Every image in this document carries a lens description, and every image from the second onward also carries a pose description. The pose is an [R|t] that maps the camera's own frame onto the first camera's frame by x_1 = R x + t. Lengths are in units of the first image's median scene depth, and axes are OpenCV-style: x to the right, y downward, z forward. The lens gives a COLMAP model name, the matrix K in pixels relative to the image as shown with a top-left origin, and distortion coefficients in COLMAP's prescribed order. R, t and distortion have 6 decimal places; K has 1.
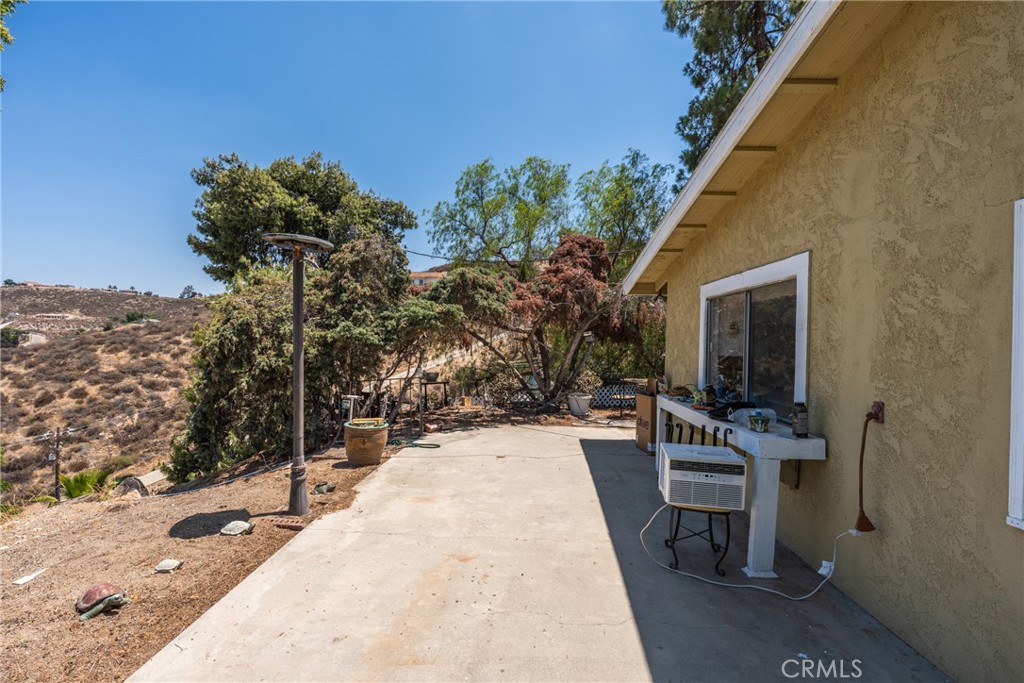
lens RADIAL K [[475.9, 0, 512.0], [0, 475.9, 341.5], [0, 0, 1]] dist [0.000103, 0.000654]
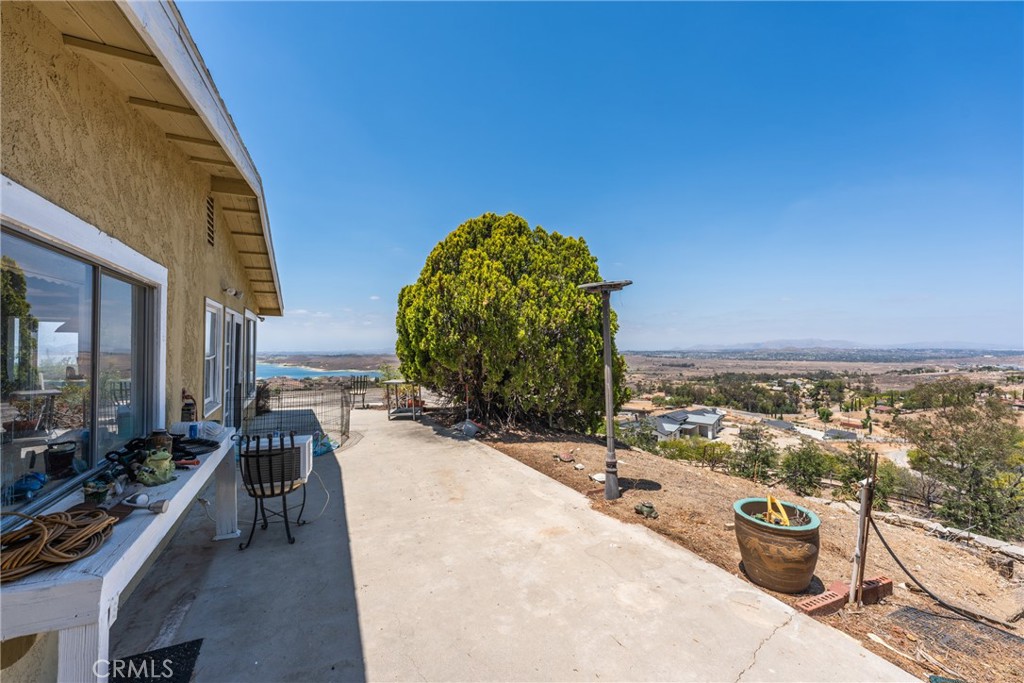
lens RADIAL K [[407.8, 0, 512.0], [0, 407.8, 341.5], [0, 0, 1]] dist [0.000995, -0.000027]
pose [[-0.872152, -0.025006, -0.488595, 0.298627], [-0.018903, 0.999670, -0.017420, -0.026956], [0.488870, -0.005957, -0.872337, 1.713746]]
